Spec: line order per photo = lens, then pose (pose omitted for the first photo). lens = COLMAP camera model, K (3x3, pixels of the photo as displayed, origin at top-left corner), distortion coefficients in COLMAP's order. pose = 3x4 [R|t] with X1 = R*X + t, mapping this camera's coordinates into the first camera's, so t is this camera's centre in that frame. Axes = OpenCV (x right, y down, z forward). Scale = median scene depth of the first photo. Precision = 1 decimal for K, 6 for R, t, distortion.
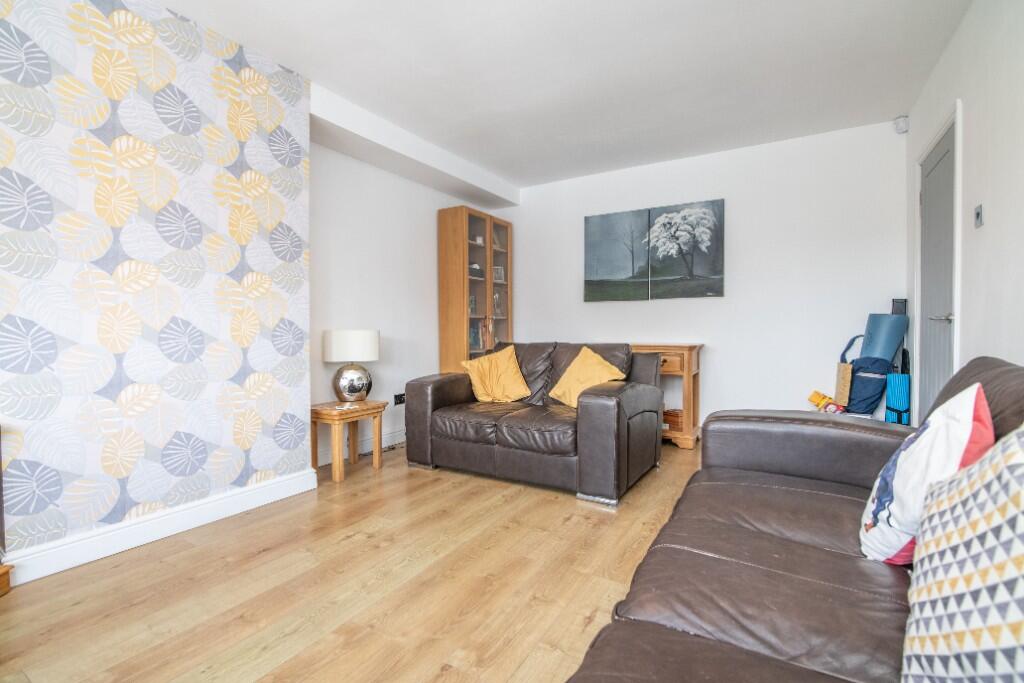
lens RADIAL K [[468.2, 0, 512.6], [0, 468.2, 332.1], [0, 0, 1]] dist [-0.011645, 0.000263]
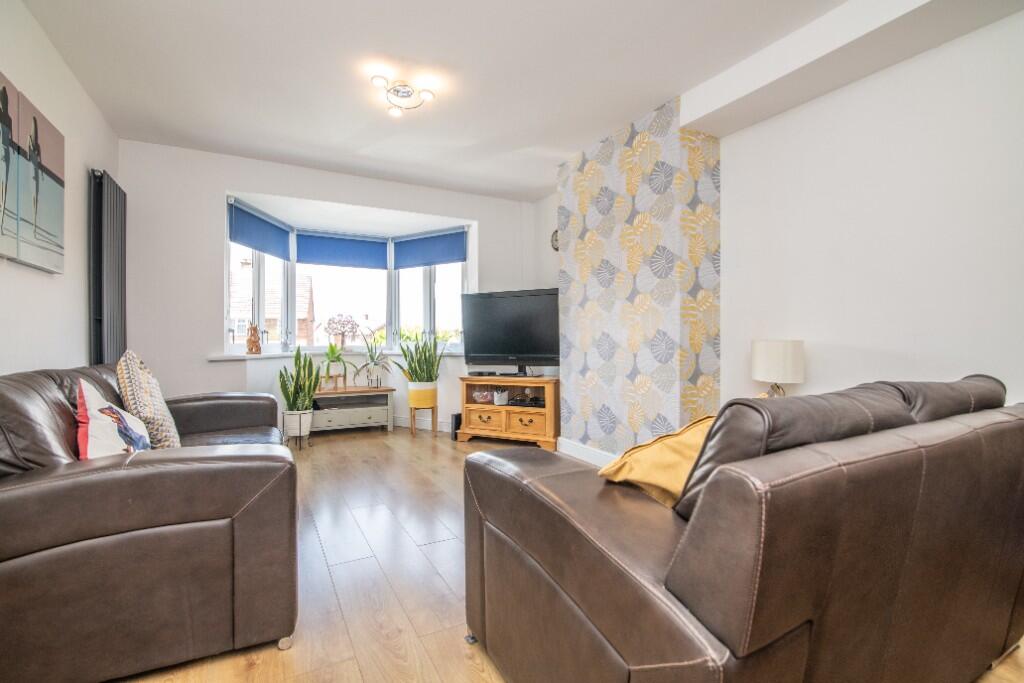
lens RADIAL K [[468.2, 0, 513.7], [0, 468.2, 345.4], [0, 0, 1]] dist [-0.011645, 0.000263]
pose [[-0.508590, 0.006138, -0.860987, 0.703906], [-0.012293, 0.999821, 0.014389, -0.003420], [0.860921, 0.017902, -0.508424, 1.351563]]
